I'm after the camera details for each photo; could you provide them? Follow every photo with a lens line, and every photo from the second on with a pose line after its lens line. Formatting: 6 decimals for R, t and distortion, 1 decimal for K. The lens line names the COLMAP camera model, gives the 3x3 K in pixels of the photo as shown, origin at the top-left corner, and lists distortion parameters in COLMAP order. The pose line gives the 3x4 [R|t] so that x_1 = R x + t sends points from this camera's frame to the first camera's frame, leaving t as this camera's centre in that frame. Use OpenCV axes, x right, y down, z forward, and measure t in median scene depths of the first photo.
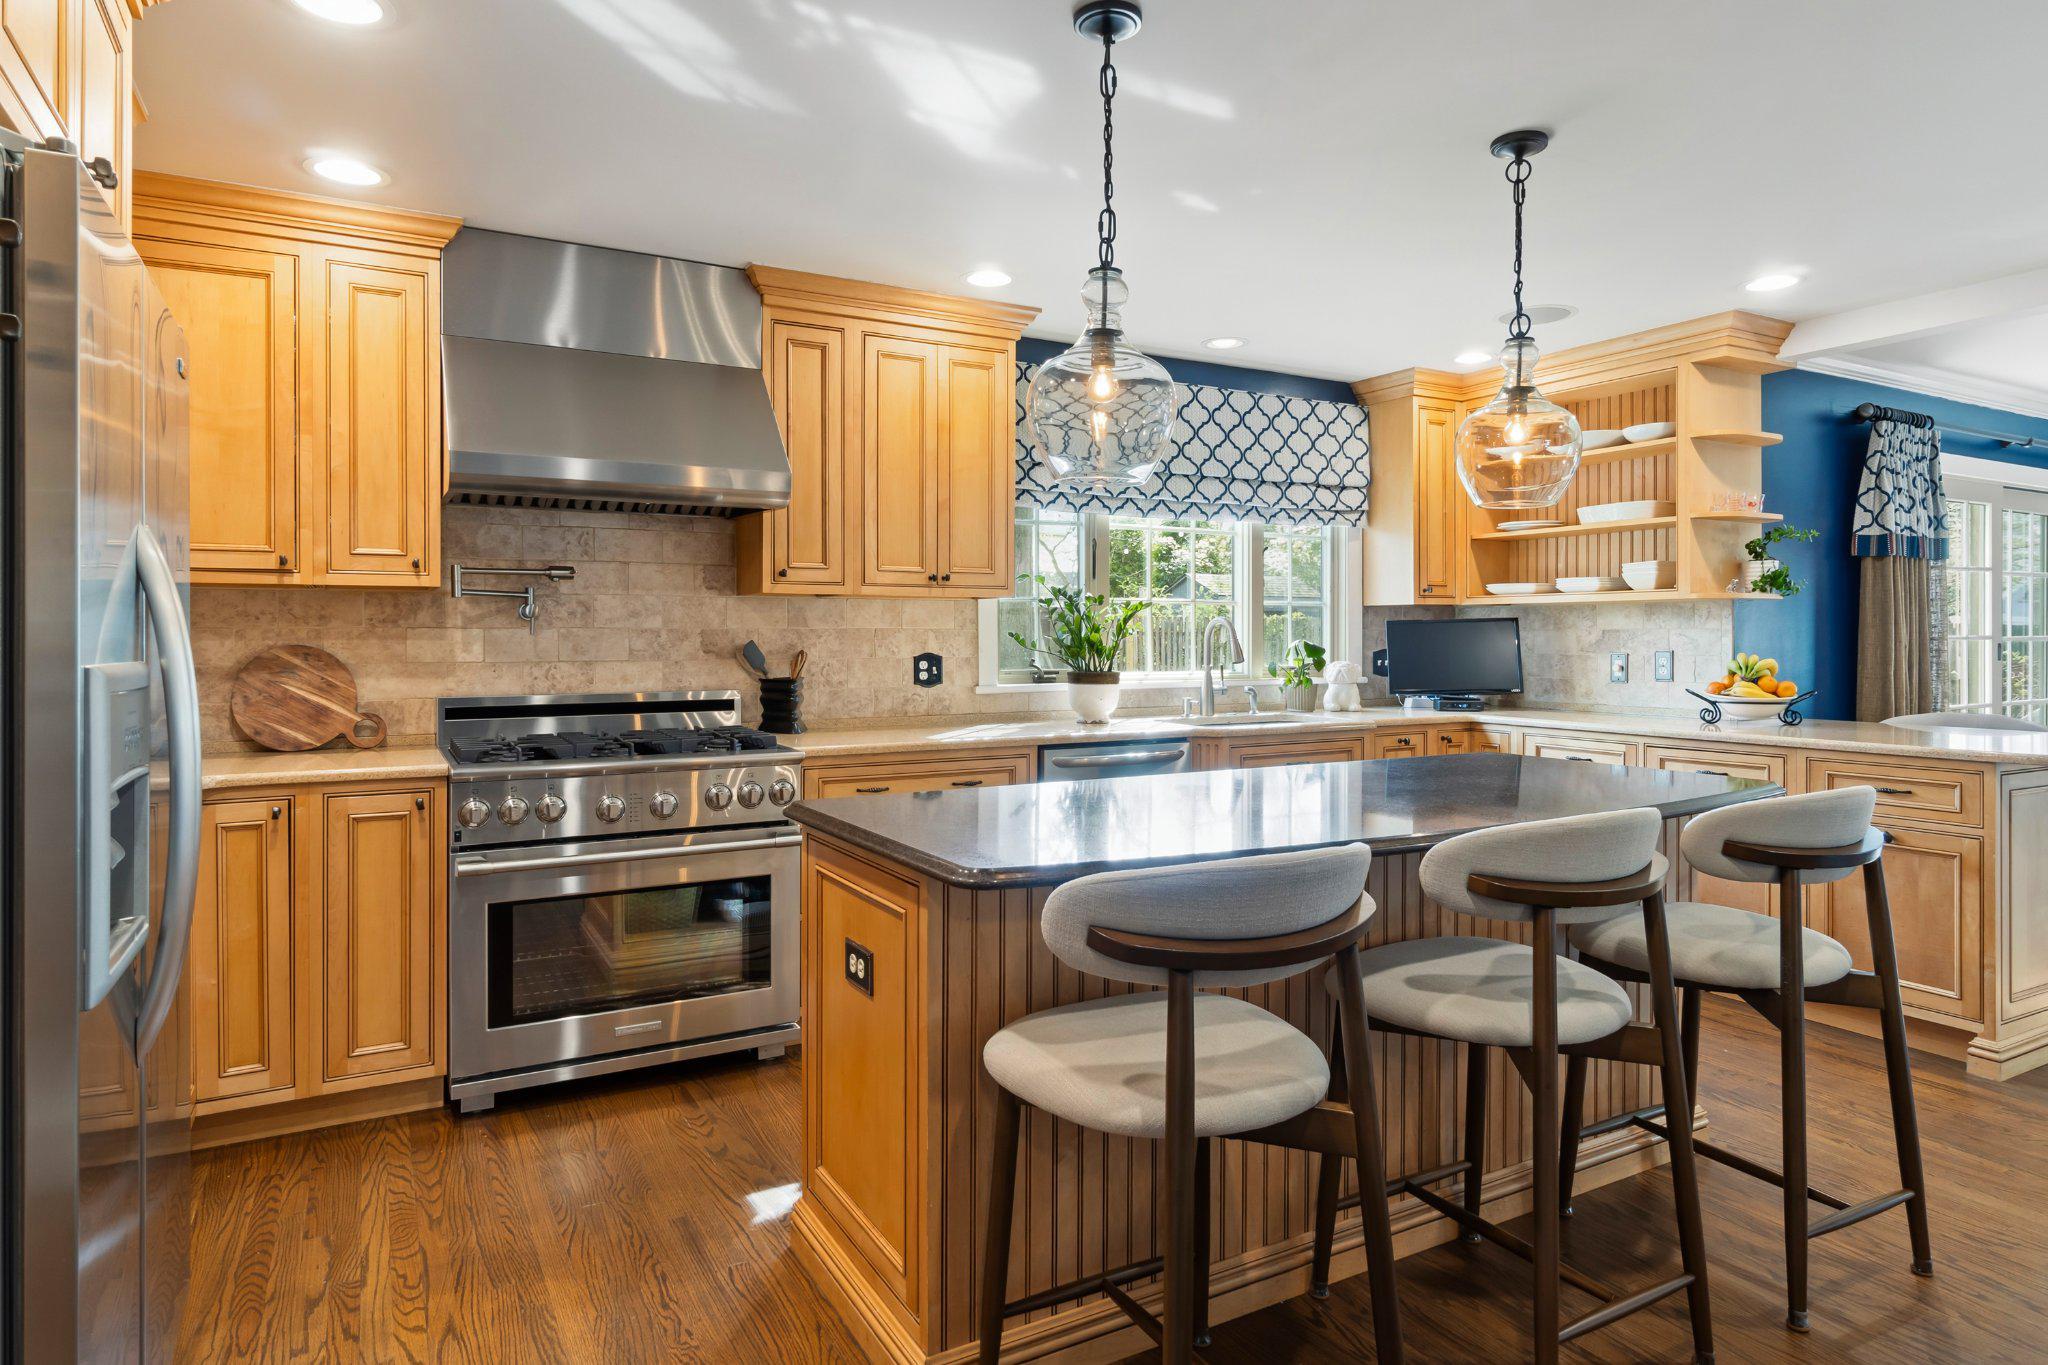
lens RADIAL K [[1178.5, 0, 1001.9], [0, 1178.5, 643.1], [0, 0, 1]] dist [-0.006025, -0.000227]
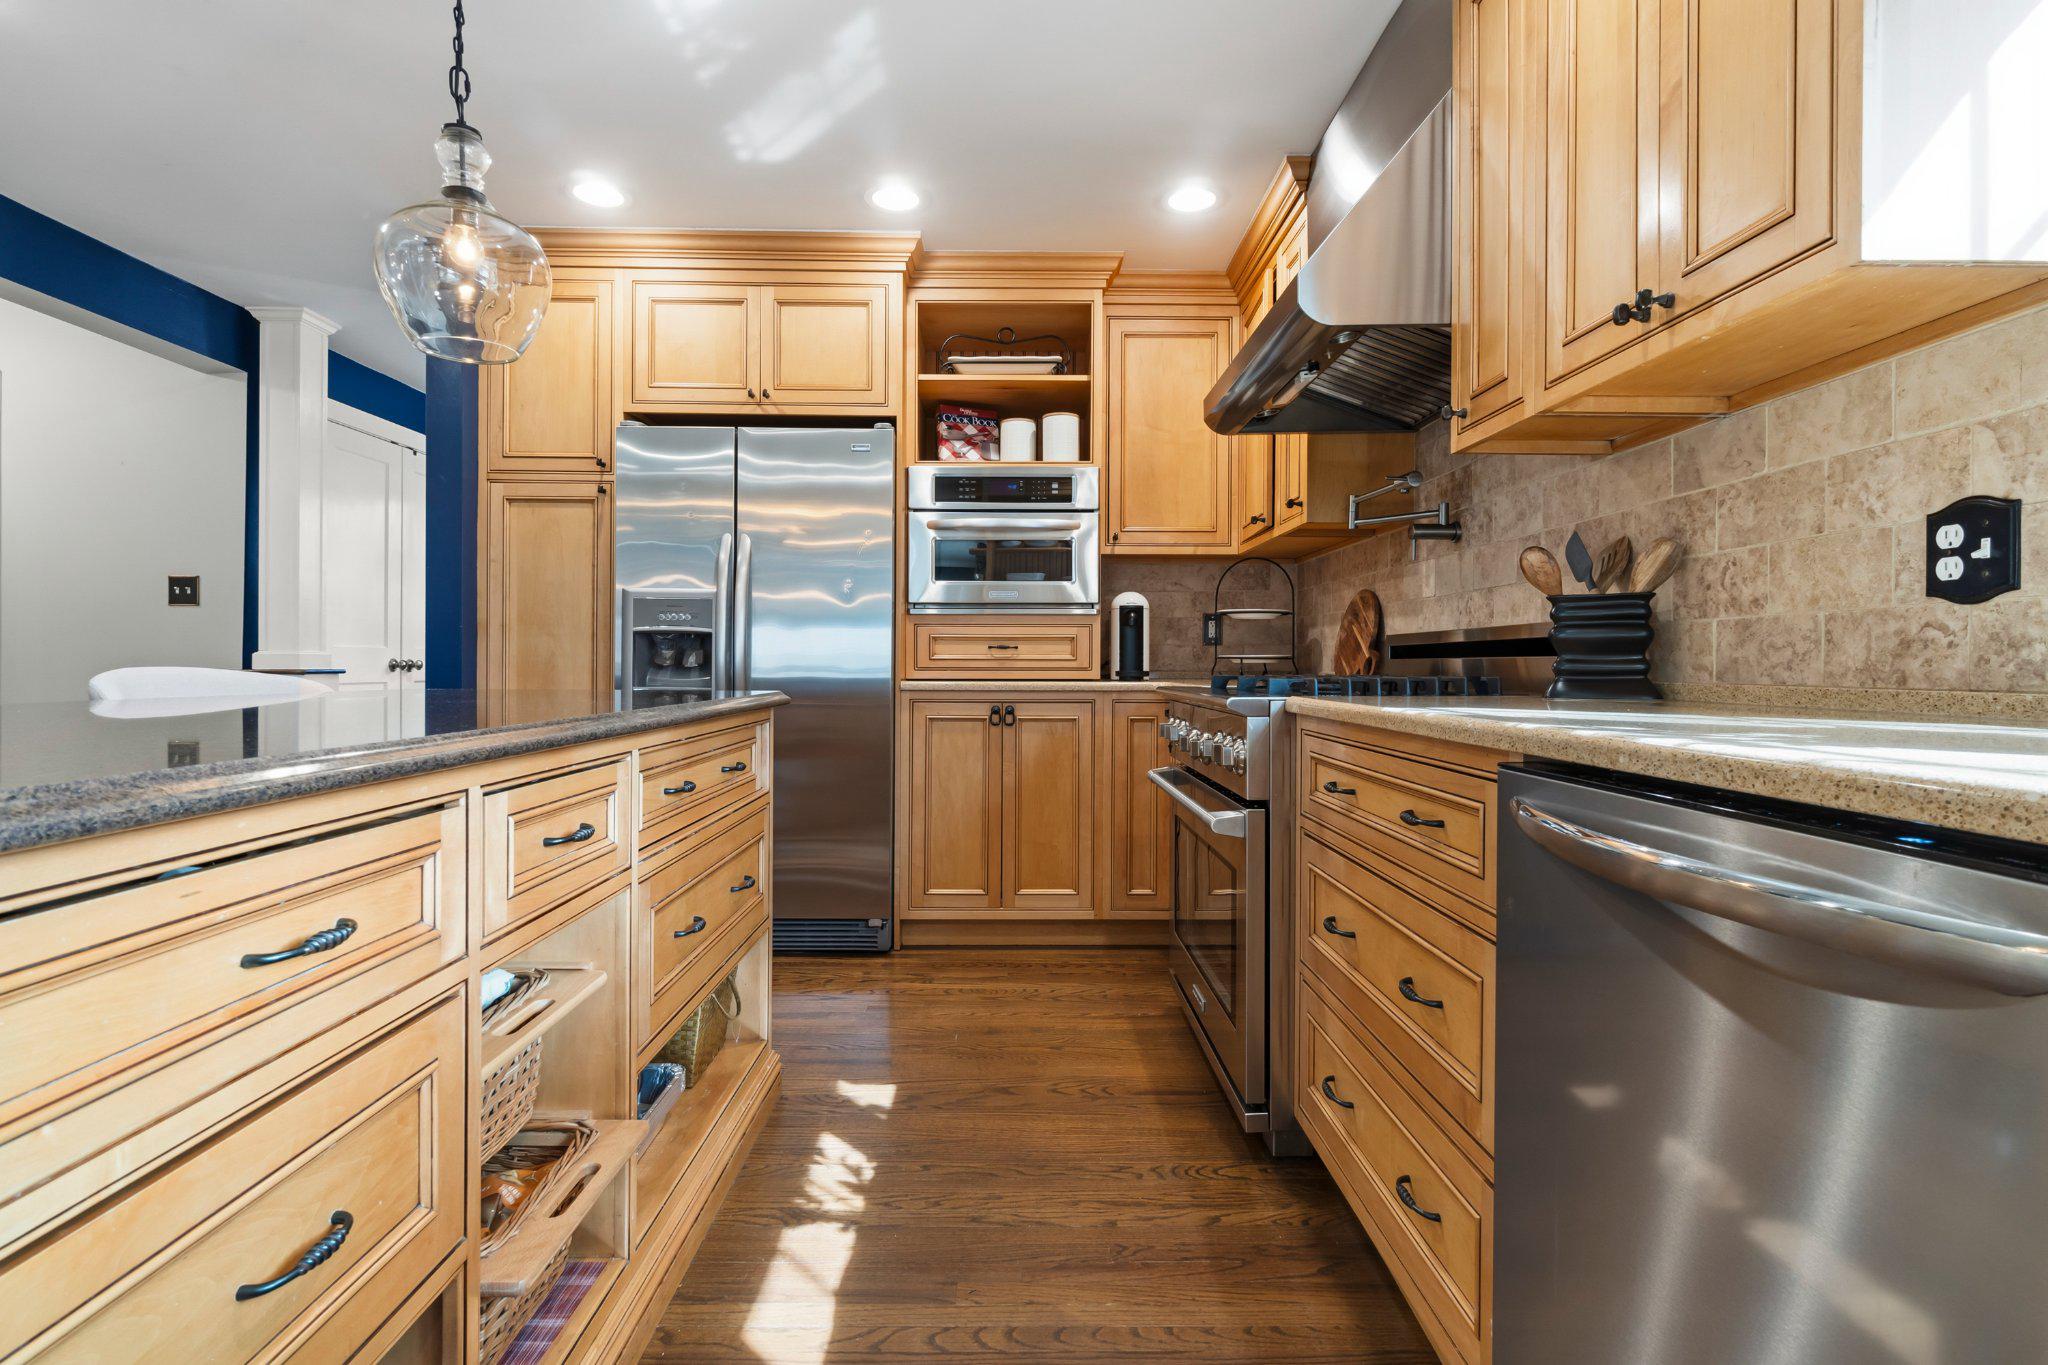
lens RADIAL K [[986.8, 0, 1021.4], [0, 986.8, 664.8], [0, 0, 1]] dist [0.000509, 0.000268]
pose [[-0.464883, 0.001984, -0.885370, 0.310812], [-0.007250, 0.999955, 0.006047, 0.056768], [0.885343, 0.009230, -0.464847, 0.931631]]
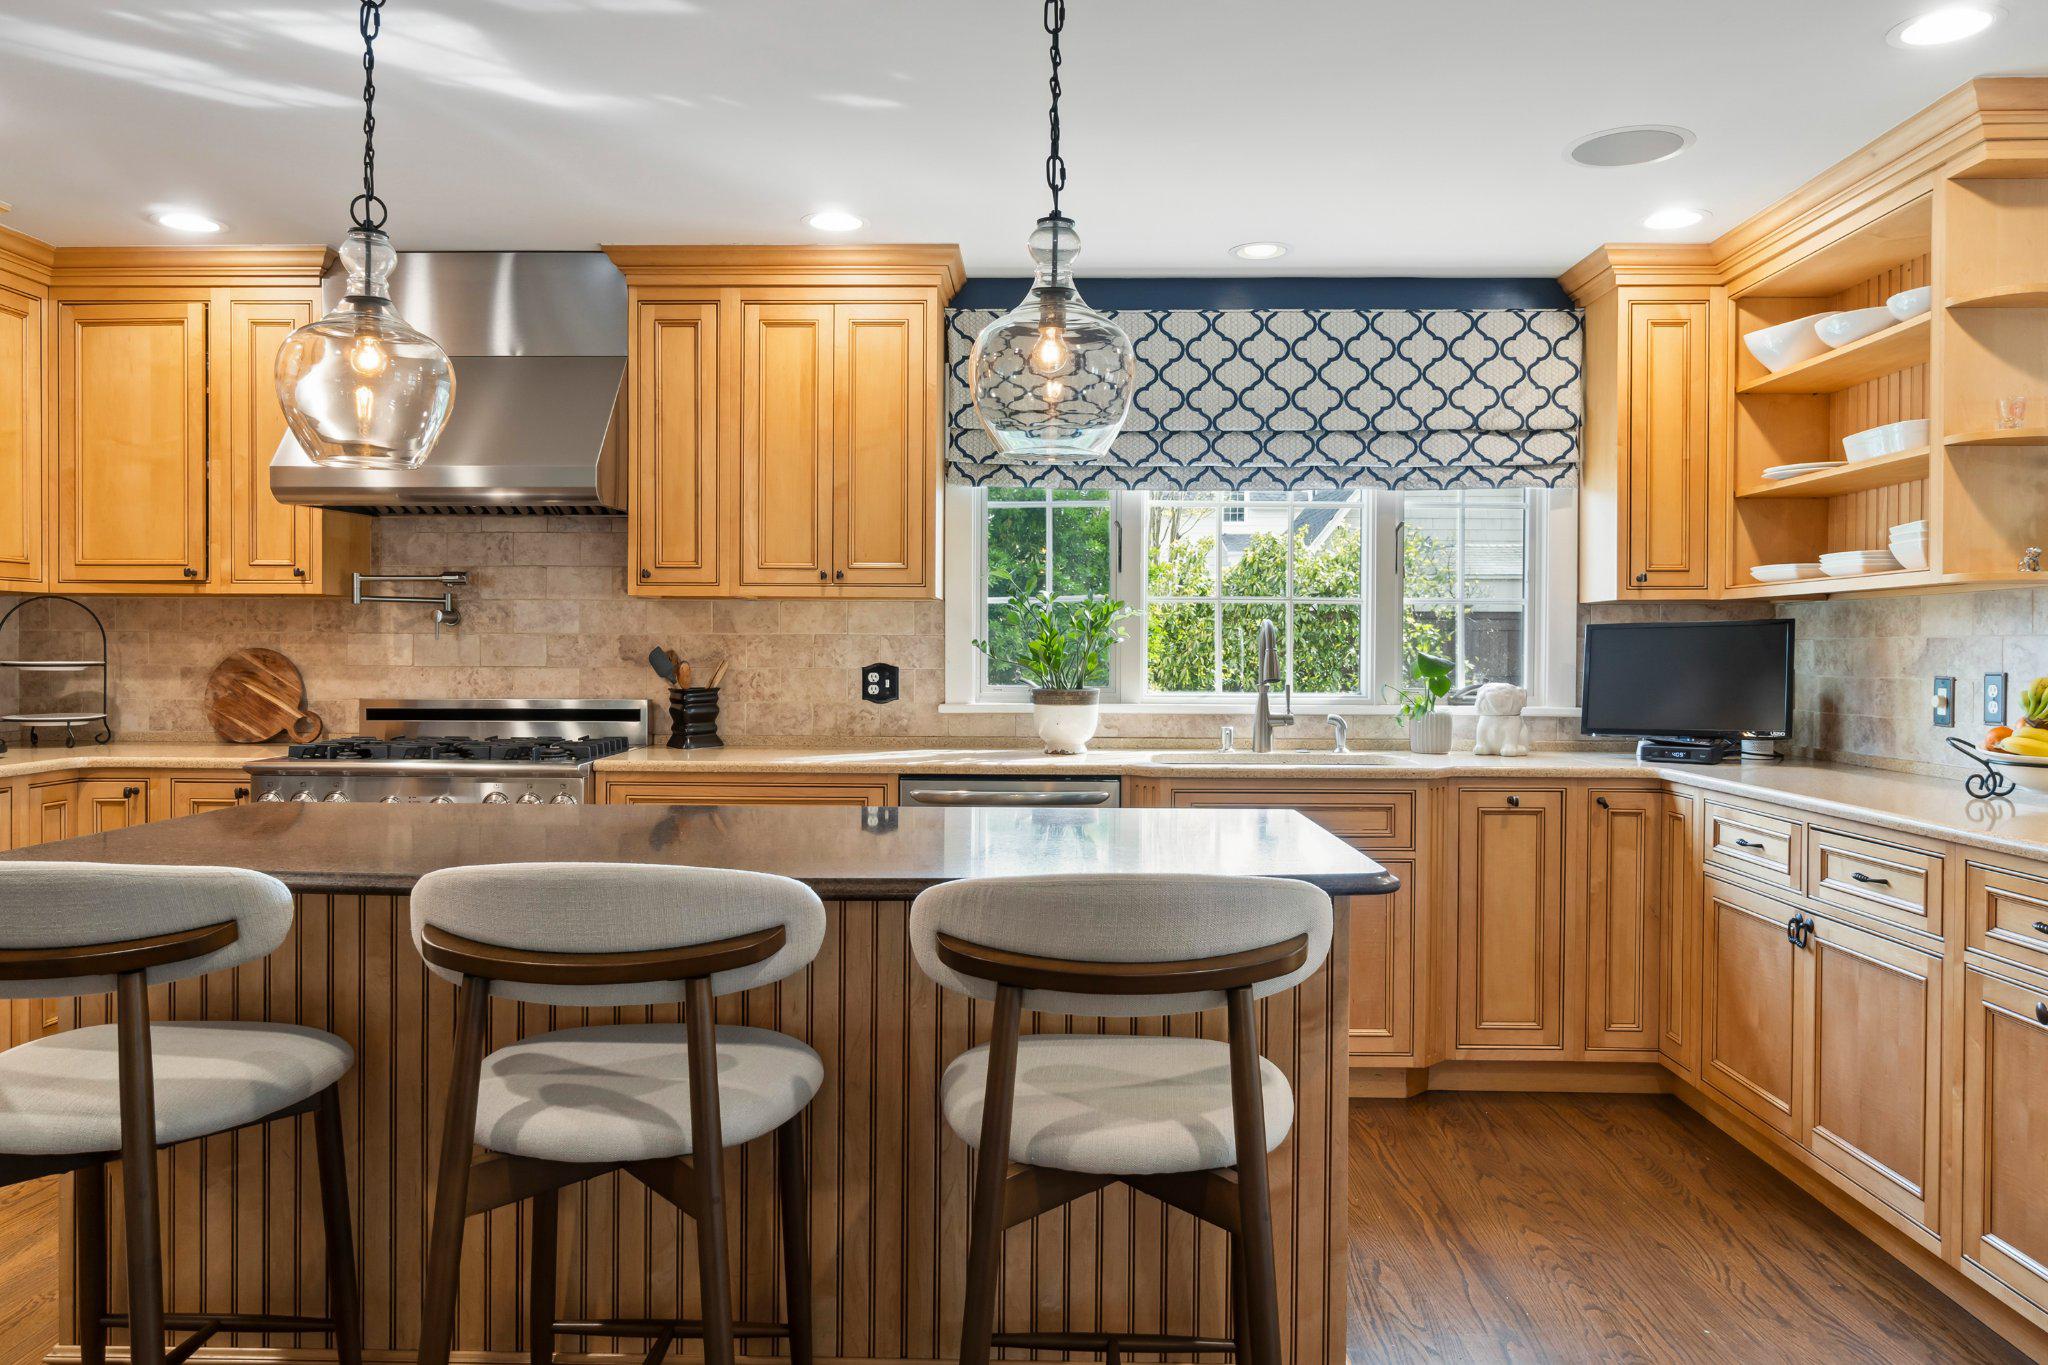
lens RADIAL K [[1418.9, 0, 1027.3], [0, 1418.9, 679.3], [0, 0, 1]] dist [-0.016356, 0.002201]
pose [[0.864079, 0.015291, -0.503125, 0.570616], [-0.008740, 0.999844, 0.015378, 0.003380], [0.503281, -0.008891, 0.864077, 0.169376]]
